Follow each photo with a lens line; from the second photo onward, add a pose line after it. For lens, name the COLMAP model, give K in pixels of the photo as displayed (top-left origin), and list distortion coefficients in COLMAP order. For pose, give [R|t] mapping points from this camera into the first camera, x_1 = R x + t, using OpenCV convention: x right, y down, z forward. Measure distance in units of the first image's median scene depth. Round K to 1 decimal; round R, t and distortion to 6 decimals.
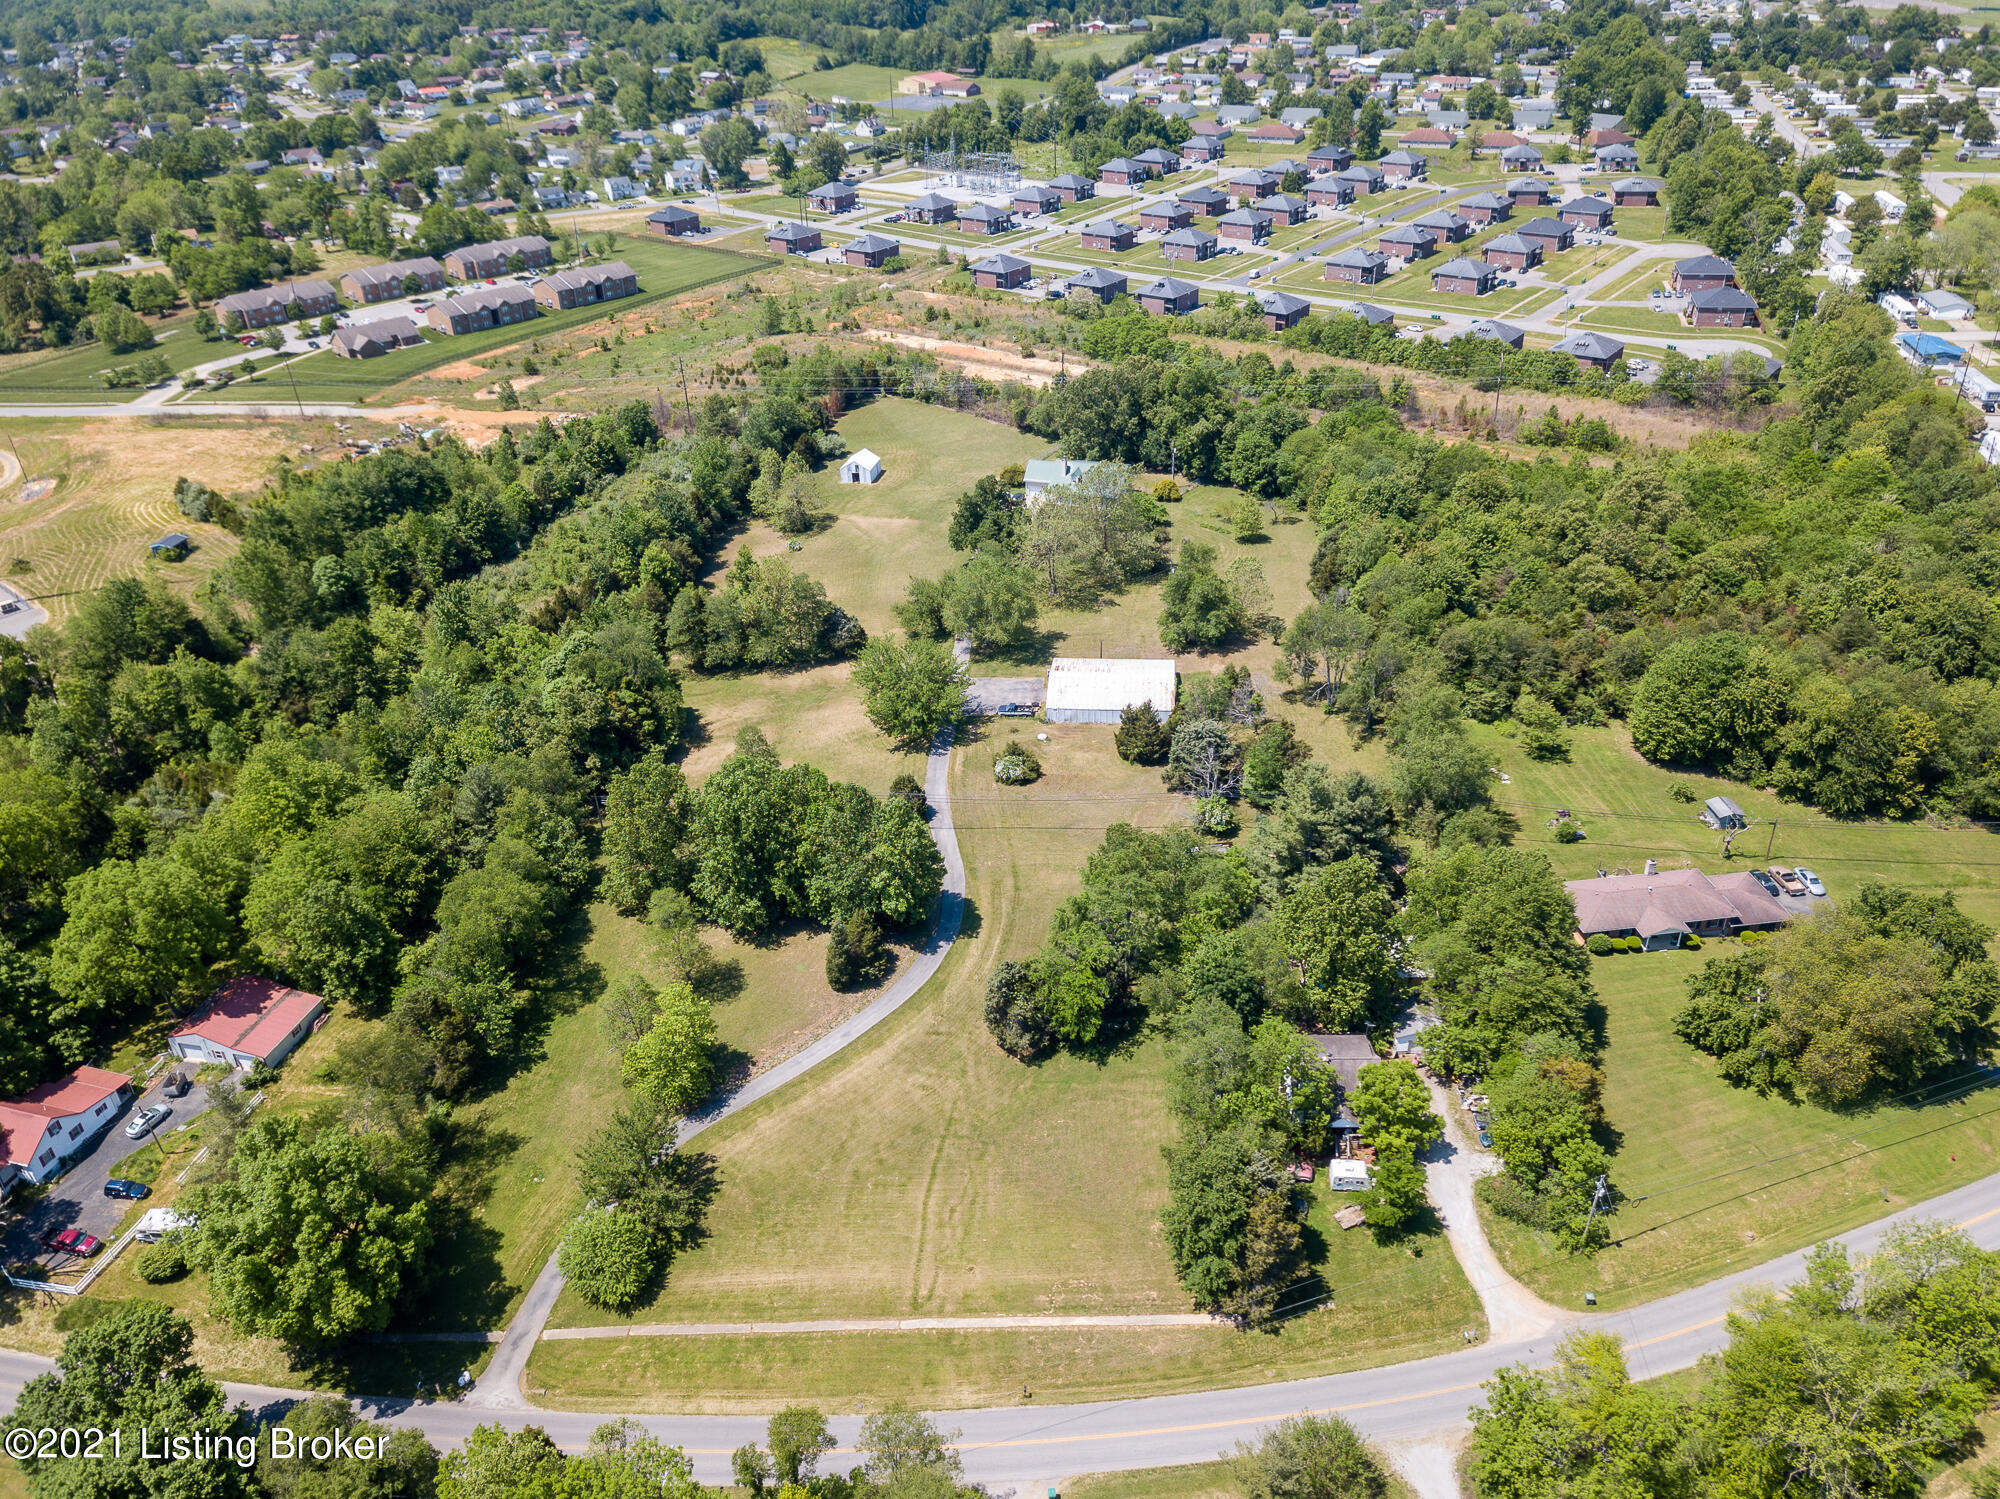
lens RADIAL K [[1513.4, 0, 1000.0], [0, 1513.4, 749.5], [0, 0, 1]] dist [0.023332, 0.001973]
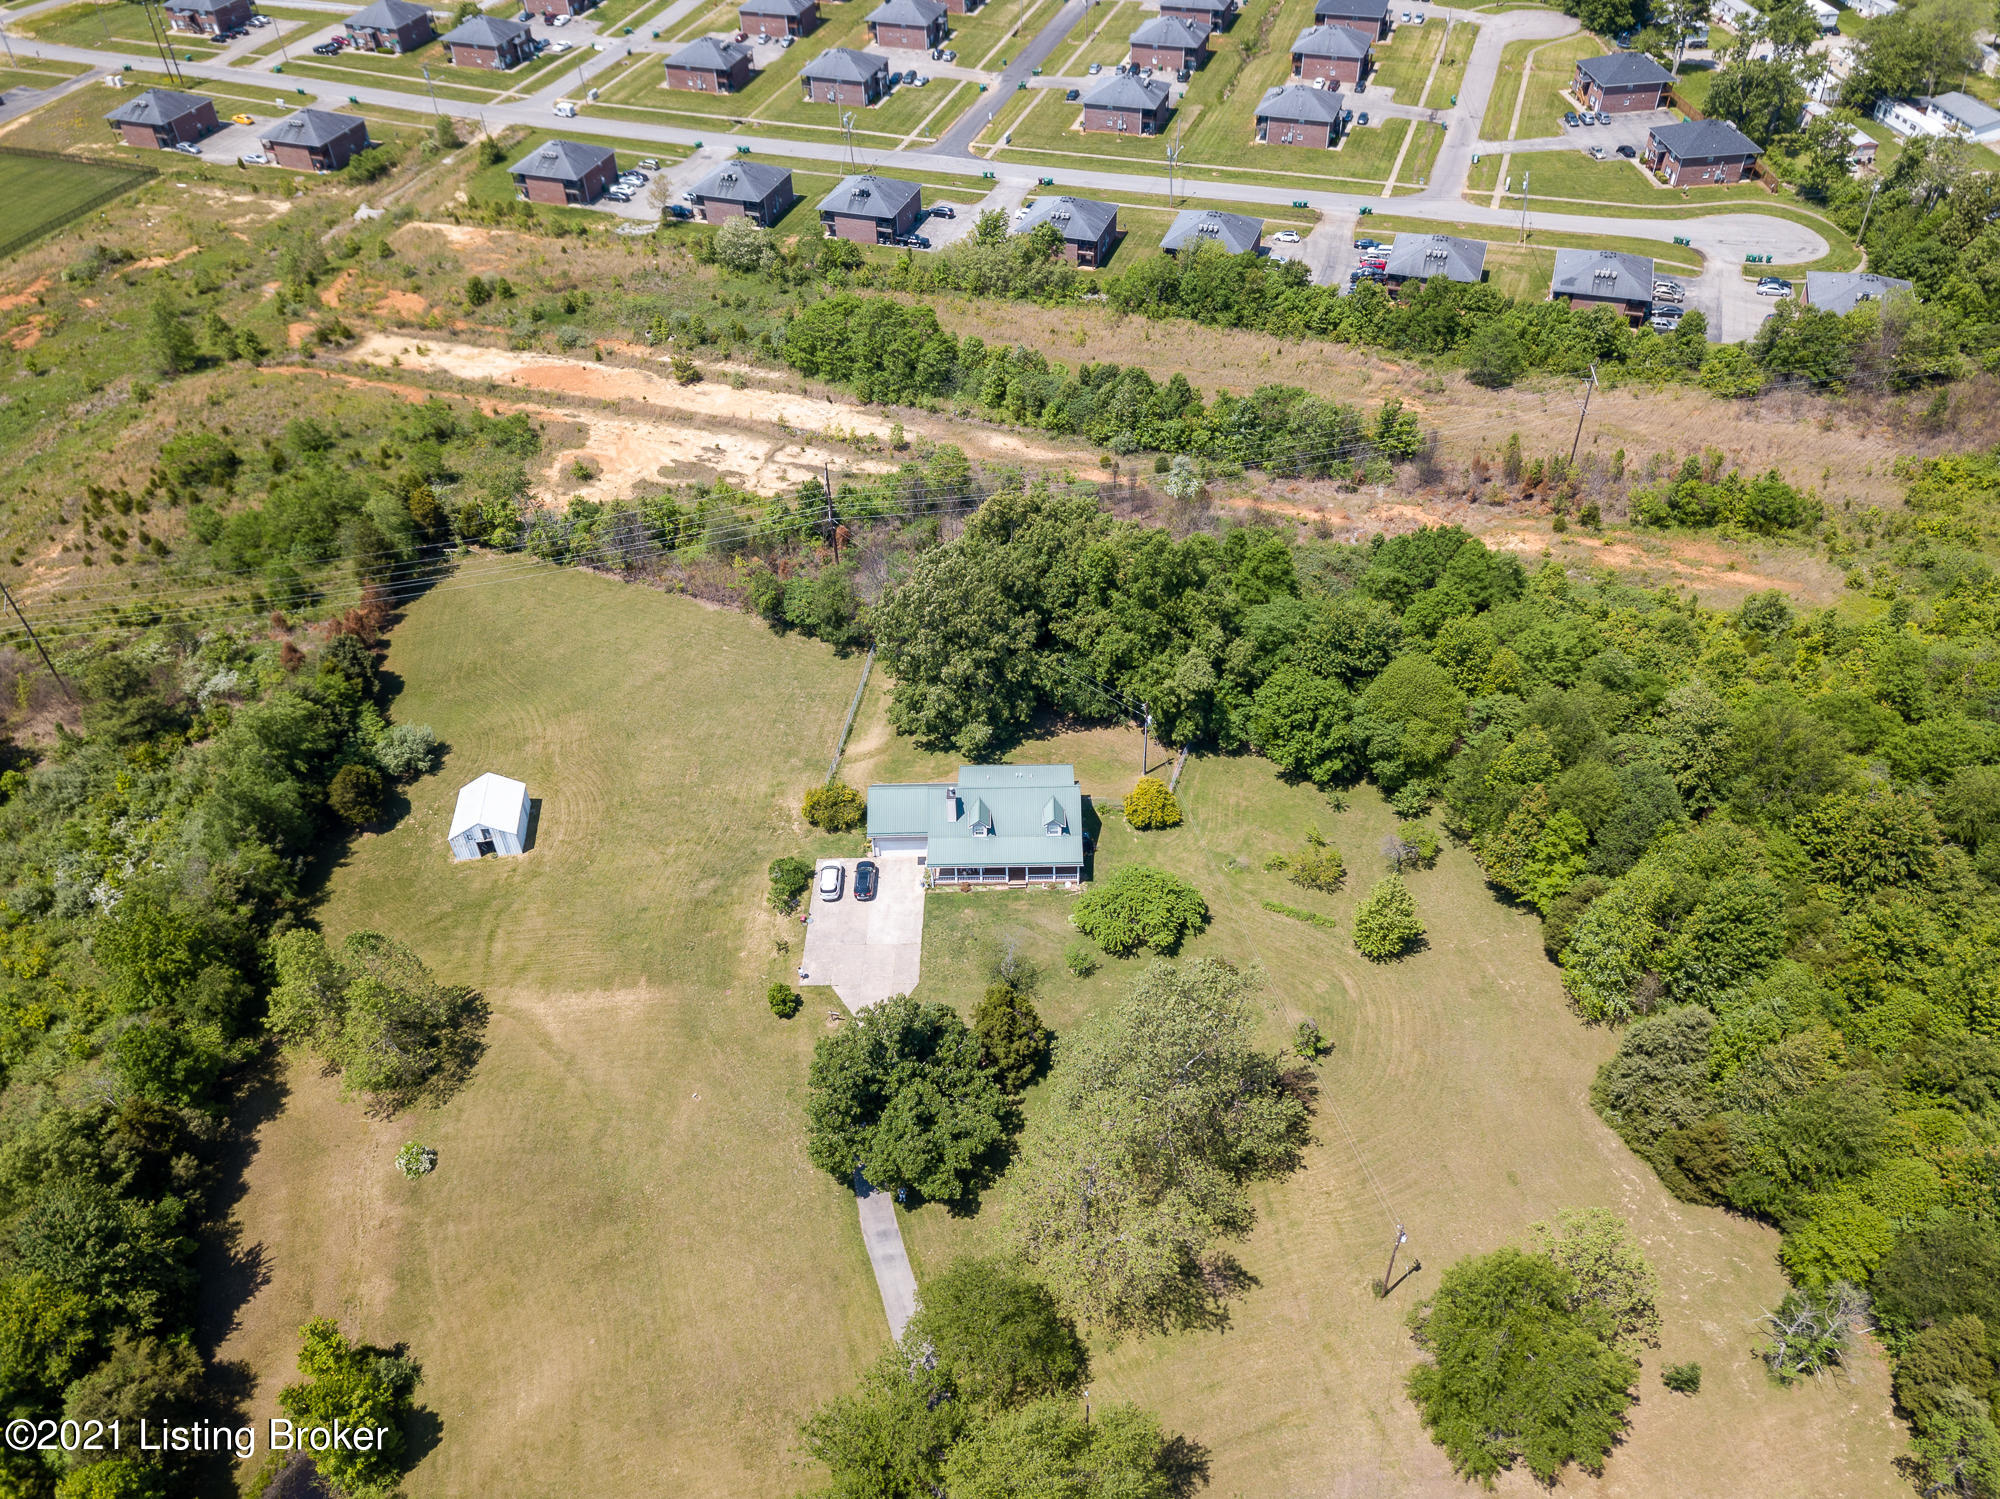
lens RADIAL K [[1513.4, 0, 1000.0], [0, 1513.4, 749.5], [0, 0, 1]] dist [0.023332, 0.001973]
pose [[0.942394, -0.218062, 0.253659, -0.043040], [0.163713, 0.961953, 0.218732, -0.214756], [-0.291706, -0.164605, 0.942238, 0.377904]]
